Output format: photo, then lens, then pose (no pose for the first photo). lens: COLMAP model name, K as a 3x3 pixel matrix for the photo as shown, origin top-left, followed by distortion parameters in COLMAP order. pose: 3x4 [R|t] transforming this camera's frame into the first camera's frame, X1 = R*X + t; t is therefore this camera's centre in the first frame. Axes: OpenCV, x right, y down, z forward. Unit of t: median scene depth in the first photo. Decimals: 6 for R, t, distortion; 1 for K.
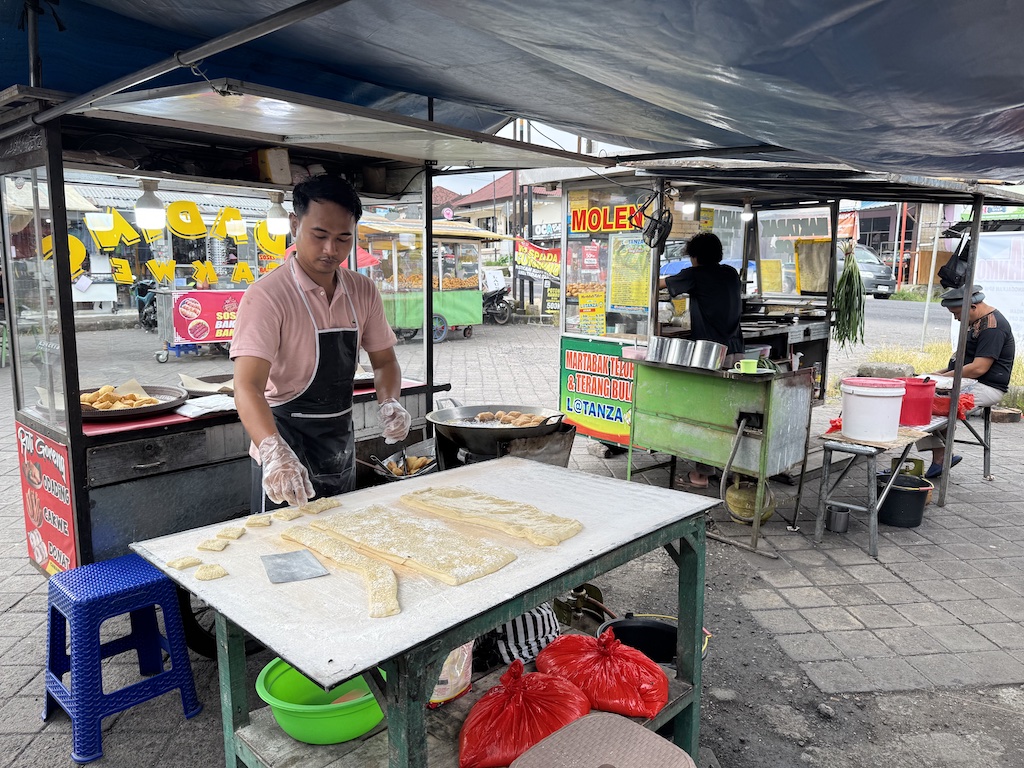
lens RADIAL K [[751.0, 0, 512.0], [0, 751.0, 384.0], [0, 0, 1]] dist [0.115689, -0.001469]
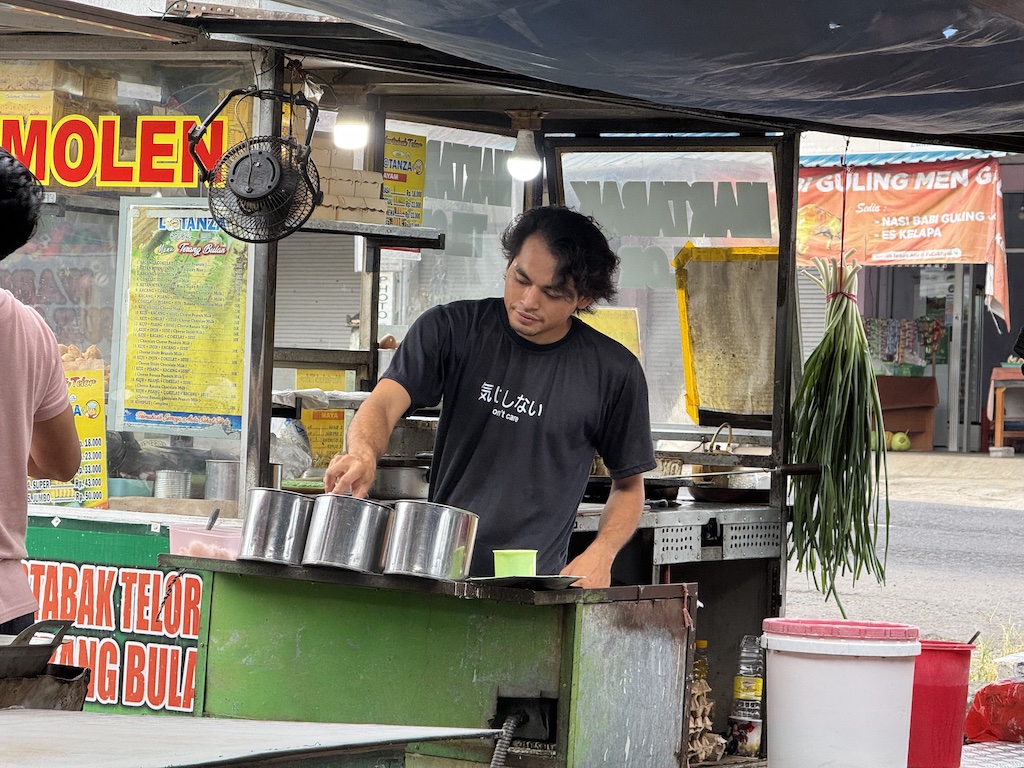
lens RADIAL K [[3583.1, 0, 512.0], [0, 3583.1, 384.0], [0, 0, 1]] dist [1.000176, -1.709874]
pose [[0.961827, 0.024973, 0.272517, -0.119980], [0.015193, 0.989419, -0.144290, 0.099896], [-0.273237, 0.142922, 0.951270, -0.476984]]
